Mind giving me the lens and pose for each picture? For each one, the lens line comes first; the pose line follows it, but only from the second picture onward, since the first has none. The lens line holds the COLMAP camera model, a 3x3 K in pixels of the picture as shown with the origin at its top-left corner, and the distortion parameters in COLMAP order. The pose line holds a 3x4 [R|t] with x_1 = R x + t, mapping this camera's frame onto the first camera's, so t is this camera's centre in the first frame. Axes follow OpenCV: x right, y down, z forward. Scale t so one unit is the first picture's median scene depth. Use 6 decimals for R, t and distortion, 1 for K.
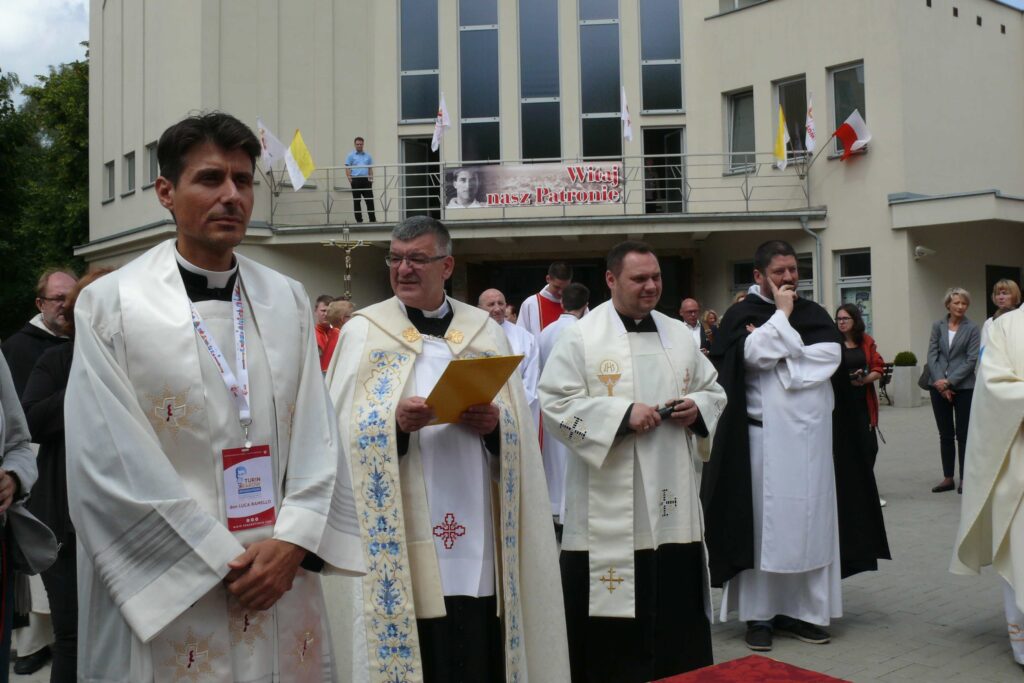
lens RADIAL K [[1134.1, 0, 505.1], [0, 1134.1, 339.2], [0, 0, 1]] dist [-0.136034, 0.000000]
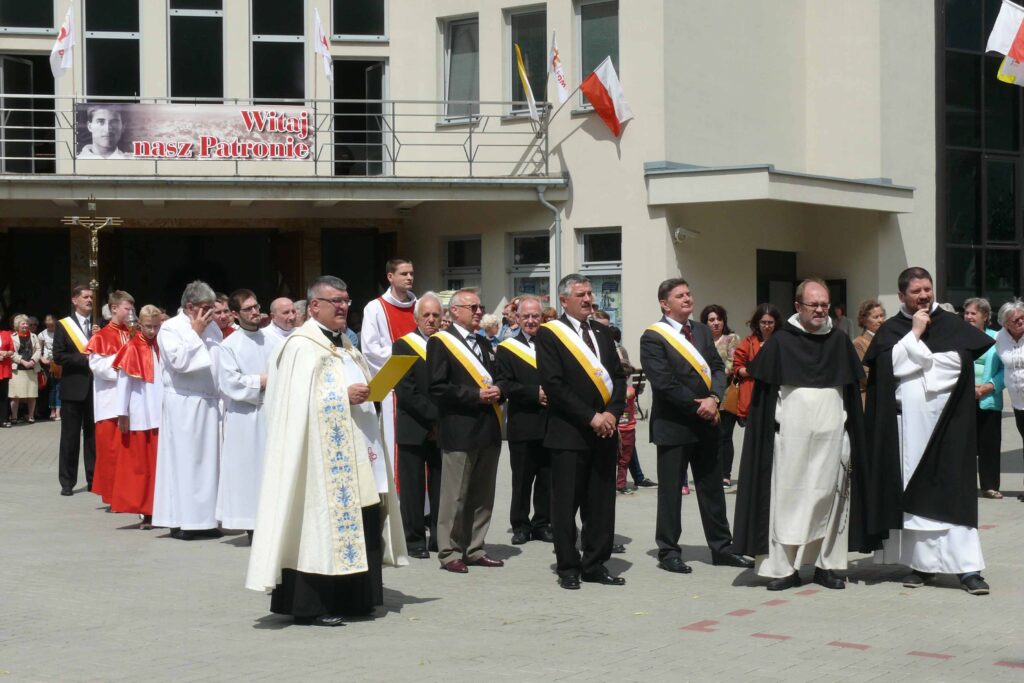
lens RADIAL K [[1834.9, 0, 517.7], [0, 1834.9, 335.5], [0, 0, 1]] dist [0.020348, 0.000000]
pose [[0.960629, 0.010332, 0.277641, -0.109065], [-0.012095, 0.999916, 0.004636, -0.007860], [-0.277570, -0.007812, 0.960674, -0.248956]]
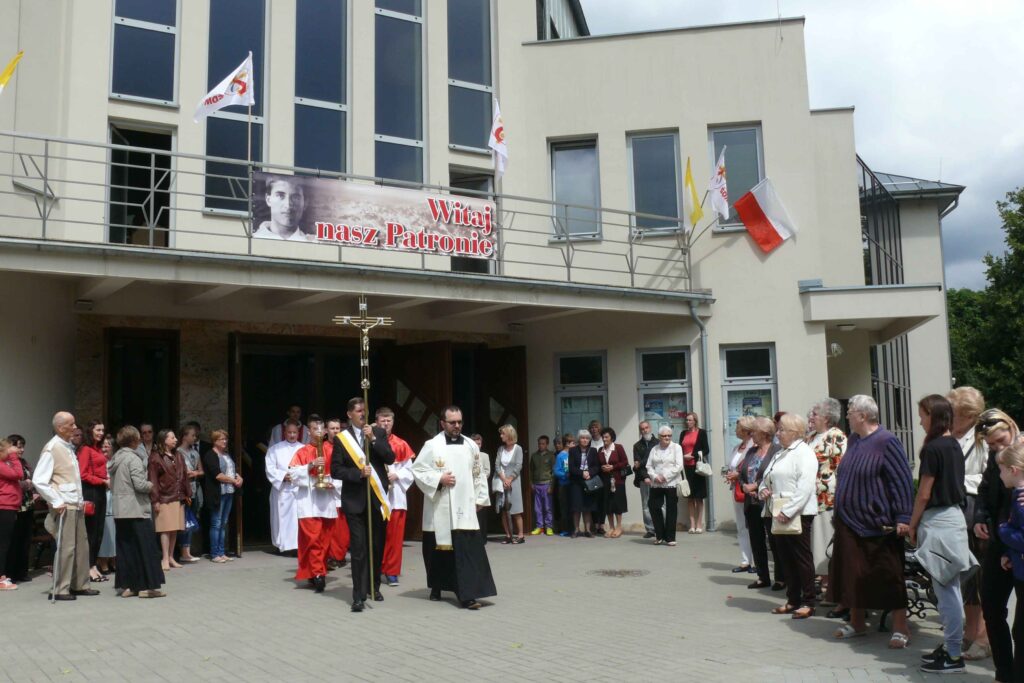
lens RADIAL K [[1081.9, 0, 507.1], [0, 1081.9, 346.2], [0, 0, 1]] dist [-0.111895, 0.000000]
pose [[0.776882, 0.065058, 0.626276, -0.306032], [0.001902, 0.994401, -0.105658, 0.004235], [-0.629643, 0.083275, 0.772408, 0.476899]]
